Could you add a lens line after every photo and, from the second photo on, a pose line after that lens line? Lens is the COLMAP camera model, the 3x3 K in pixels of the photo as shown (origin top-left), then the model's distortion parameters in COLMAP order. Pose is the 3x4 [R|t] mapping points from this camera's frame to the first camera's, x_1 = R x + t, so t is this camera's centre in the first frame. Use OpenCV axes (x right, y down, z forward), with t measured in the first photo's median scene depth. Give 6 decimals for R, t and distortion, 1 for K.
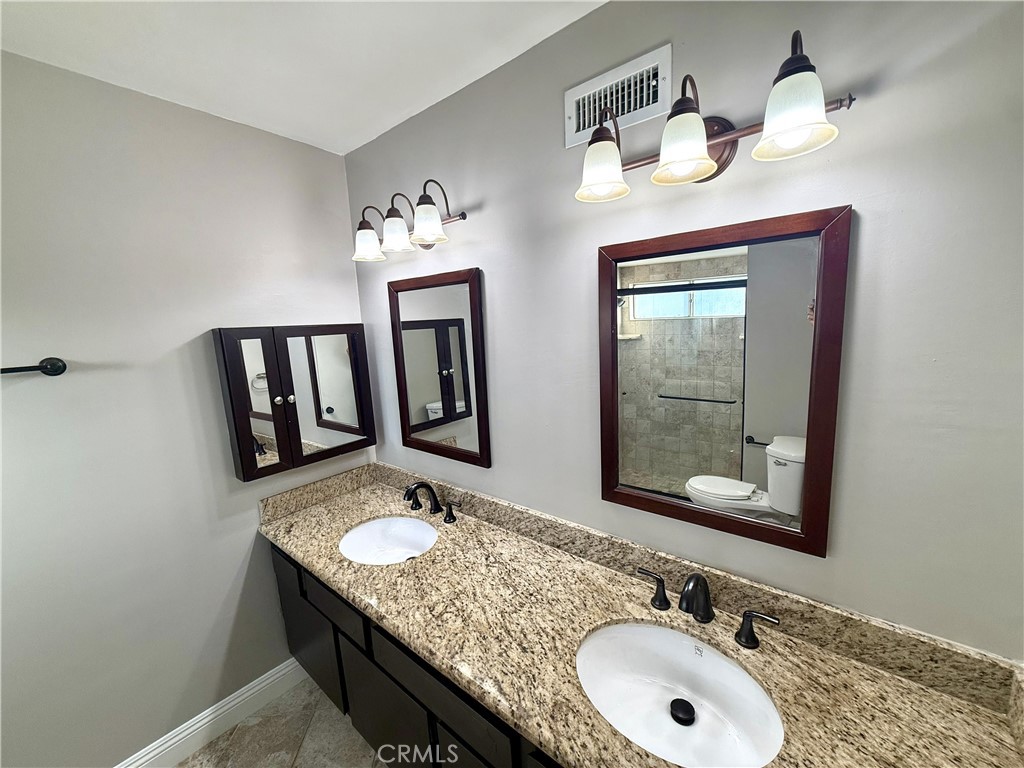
lens RADIAL K [[406.3, 0, 513.8], [0, 406.3, 383.4], [0, 0, 1]] dist [0.002022, -0.000054]
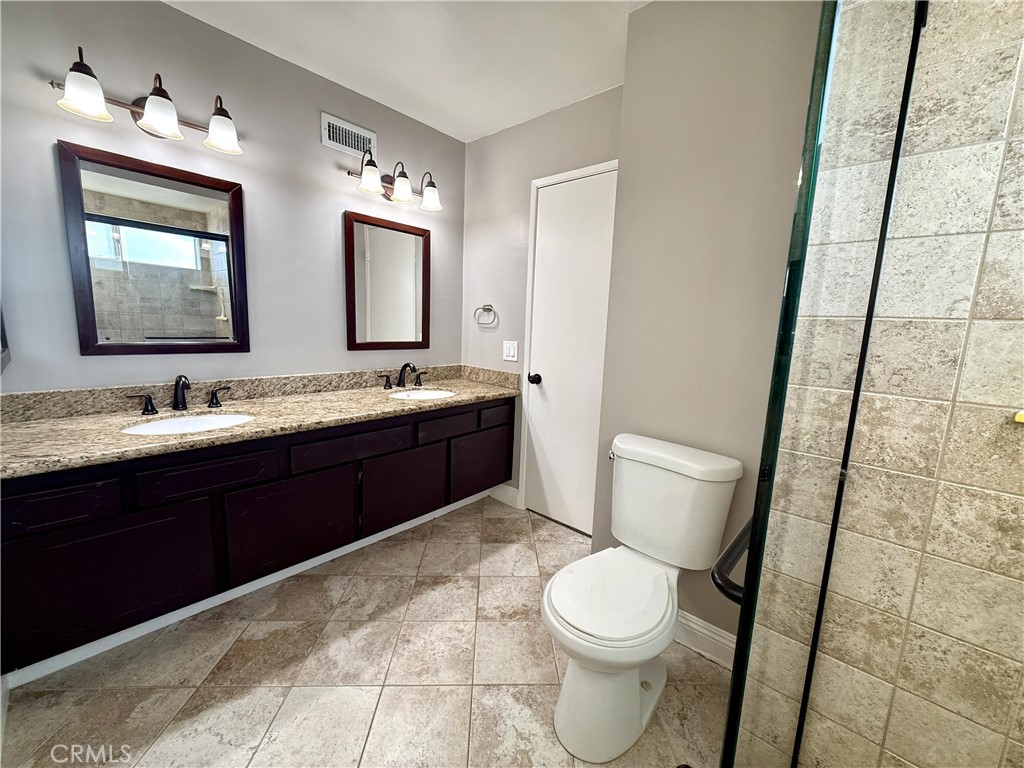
lens RADIAL K [[406.3, 0, 513.3], [0, 406.3, 384.2], [0, 0, 1]] dist [0.002022, -0.000054]
pose [[0.050902, -0.101733, 0.993509, -1.439568], [0.104992, 0.989831, 0.095977, 0.309828], [-0.993169, 0.099425, 0.061066, 0.159355]]
